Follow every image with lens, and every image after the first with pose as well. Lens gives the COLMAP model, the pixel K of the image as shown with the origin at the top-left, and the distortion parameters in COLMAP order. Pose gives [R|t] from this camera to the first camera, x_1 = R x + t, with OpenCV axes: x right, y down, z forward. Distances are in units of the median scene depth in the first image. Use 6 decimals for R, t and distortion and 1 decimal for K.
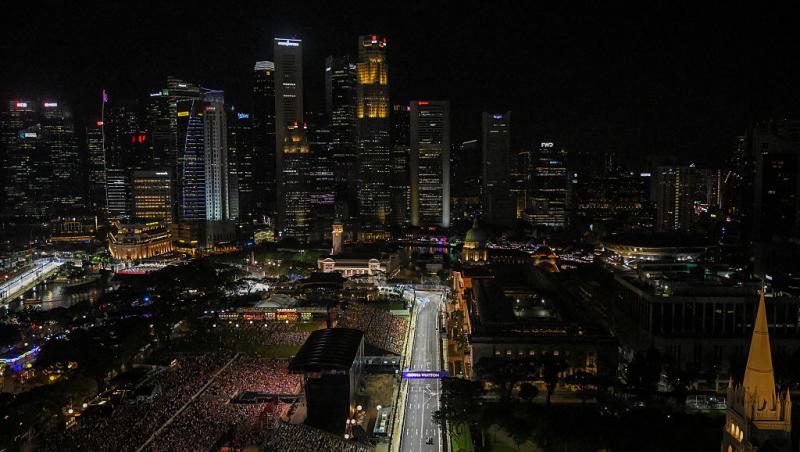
lens RADIAL K [[603.5, 0, 402.8], [0, 603.5, 227.8], [0, 0, 1]] dist [-0.004027, -0.005137]
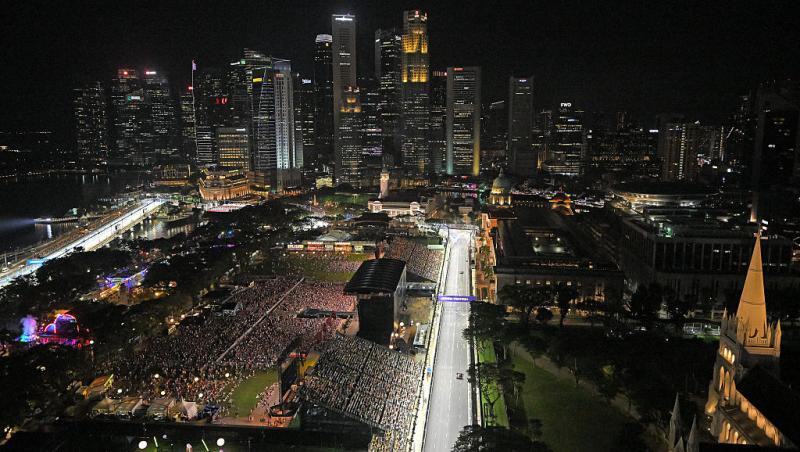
lens RADIAL K [[603.5, 0, 400.2], [0, 603.5, 225.7], [0, 0, 1]] dist [-0.004027, -0.005137]
pose [[0.997047, 0.014854, -0.075339, 0.013796], [-0.007129, 0.994781, 0.101781, -0.022755], [0.076458, -0.100943, 0.991950, -0.189396]]
